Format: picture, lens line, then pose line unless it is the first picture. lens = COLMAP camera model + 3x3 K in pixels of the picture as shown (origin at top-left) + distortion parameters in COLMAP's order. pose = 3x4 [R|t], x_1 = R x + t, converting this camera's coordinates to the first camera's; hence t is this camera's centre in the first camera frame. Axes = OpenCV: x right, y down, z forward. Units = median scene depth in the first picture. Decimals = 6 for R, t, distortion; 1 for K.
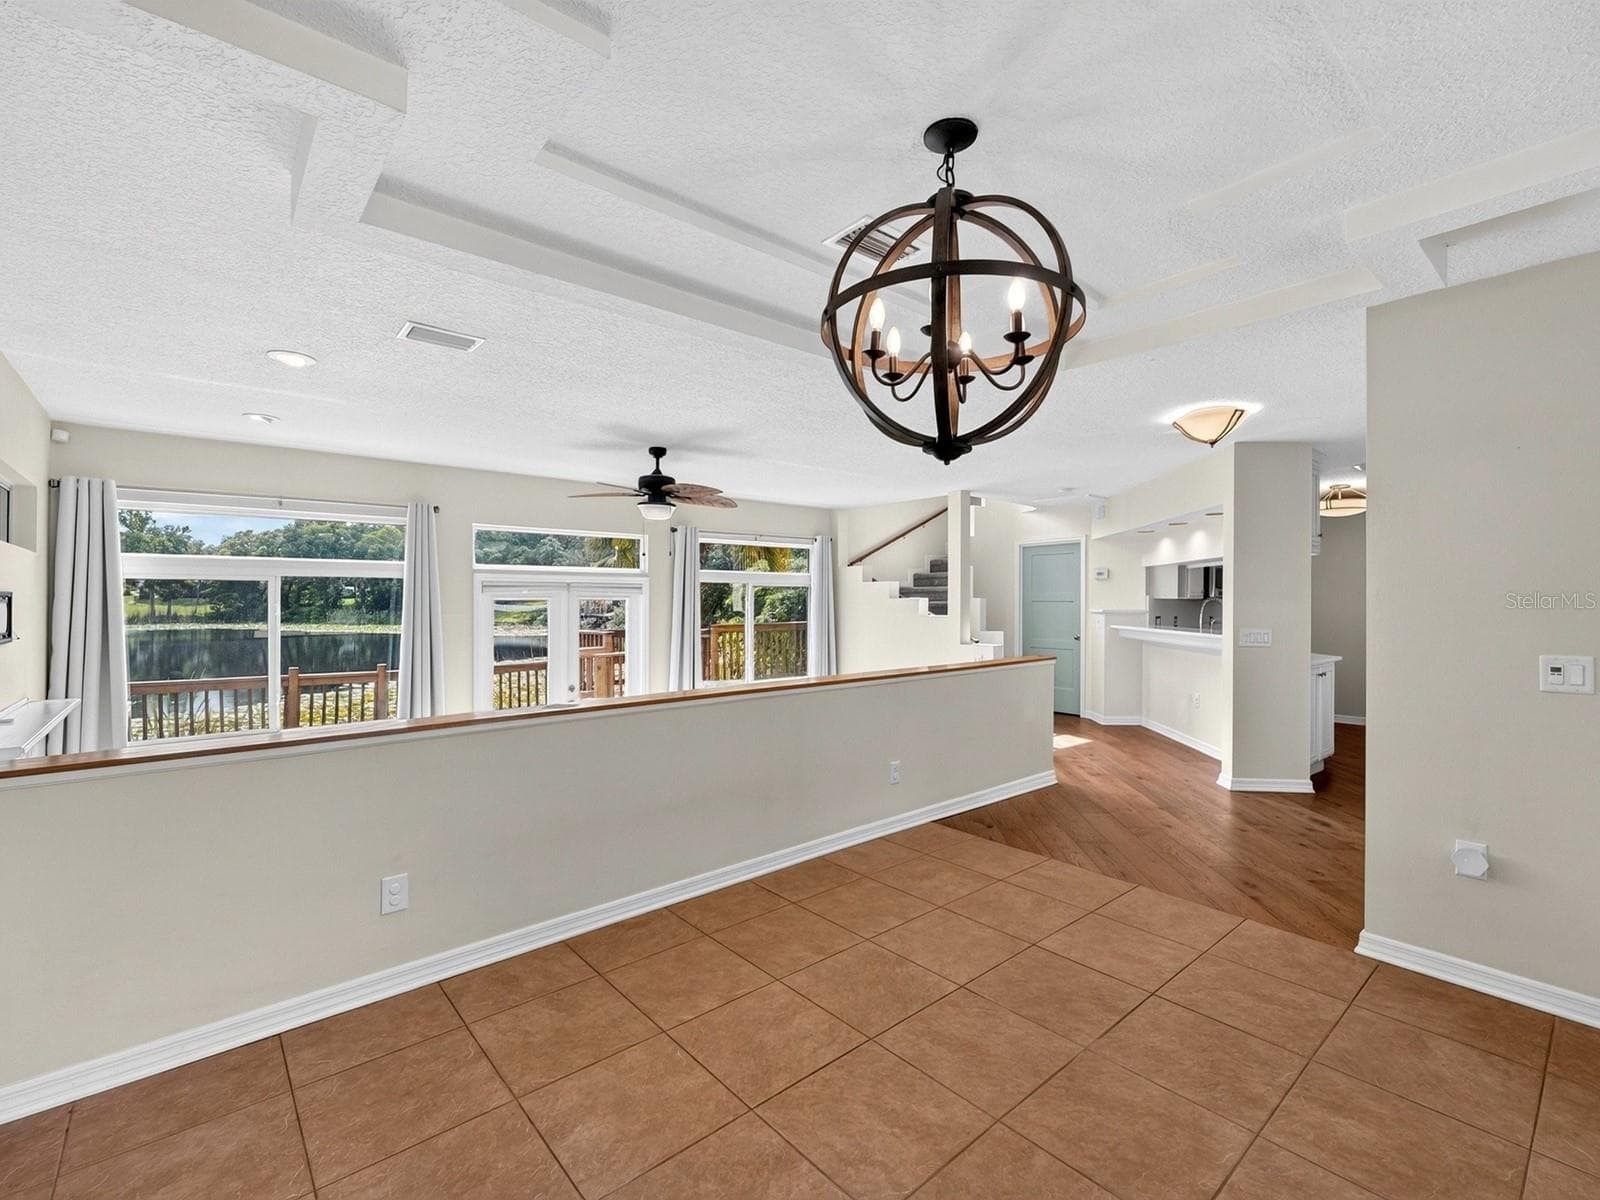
lens RADIAL K [[721.2, 0, 800.0], [0, 721.2, 600.0], [0, 0, 1]] dist [-0.028995, 0.000008]
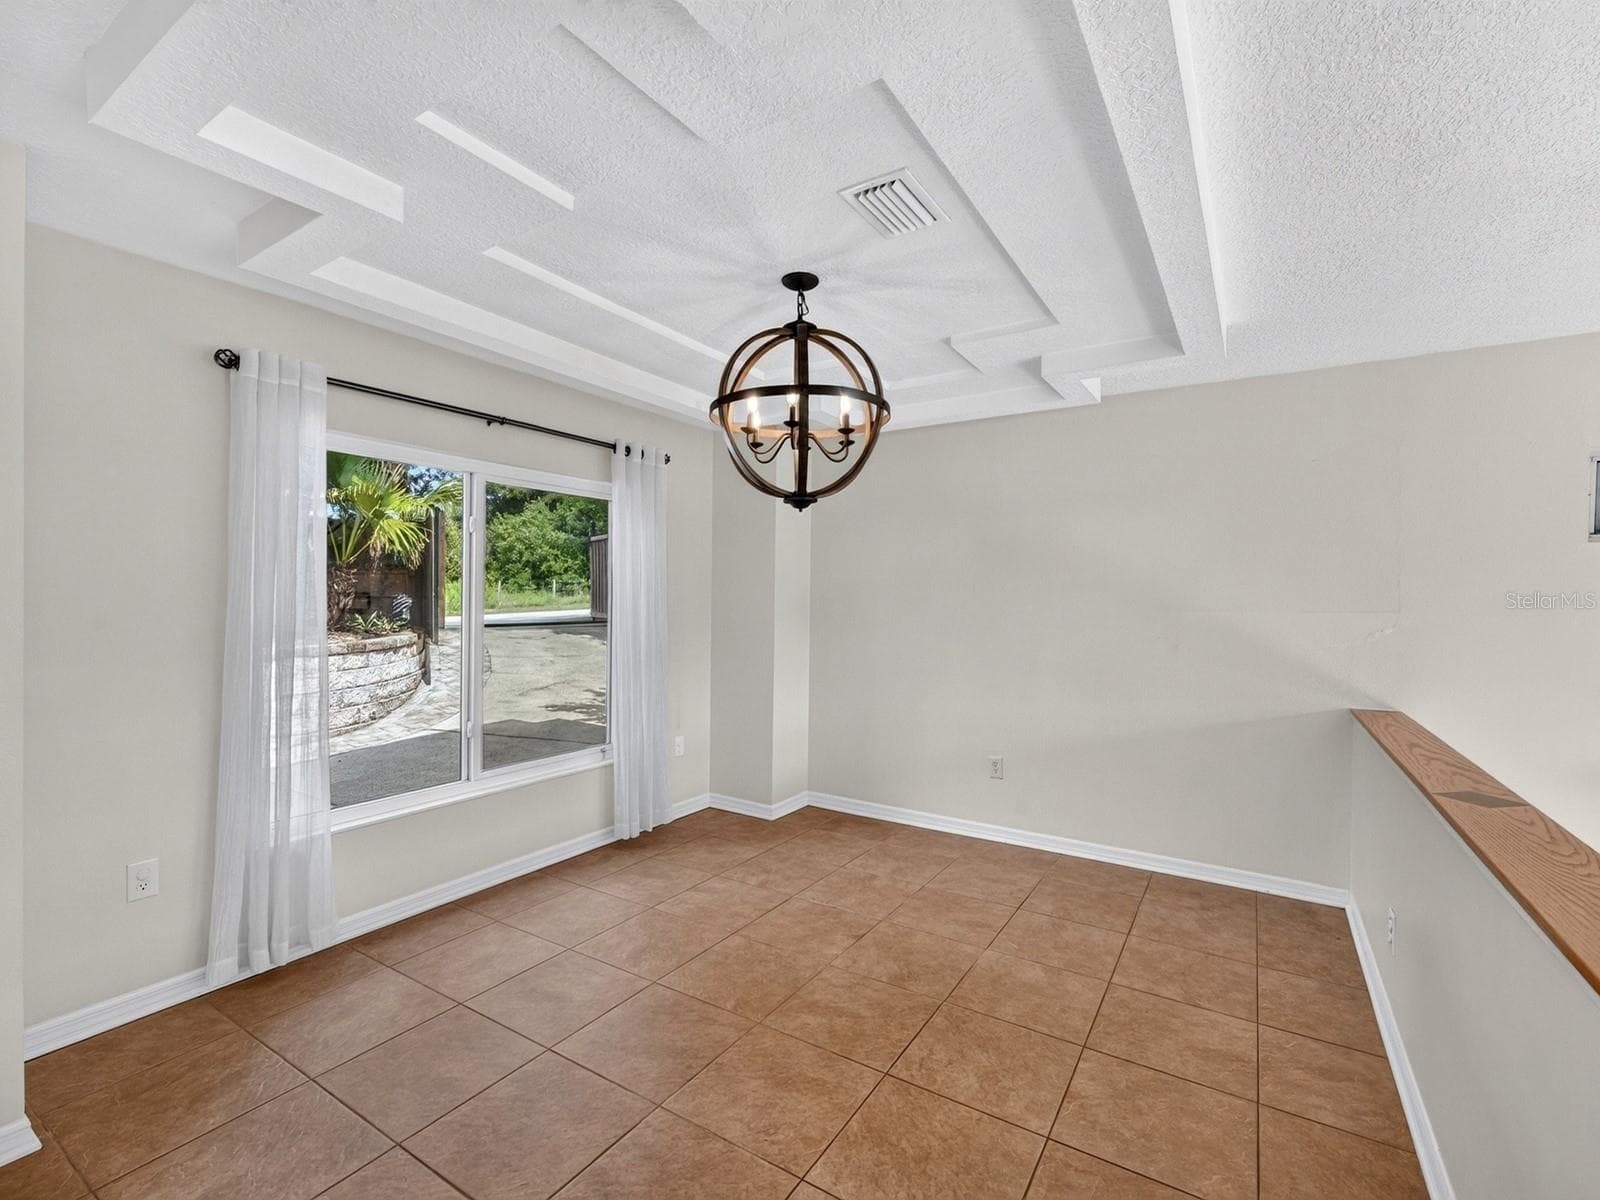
lens RADIAL K [[721.2, 0, 800.0], [0, 721.2, 600.0], [0, 0, 1]] dist [-0.028995, 0.000008]
pose [[-0.957196, -0.004460, -0.289406, 0.498728], [-0.007131, 0.999941, 0.008178, -0.019803], [0.289352, 0.009892, -0.957172, 1.918312]]
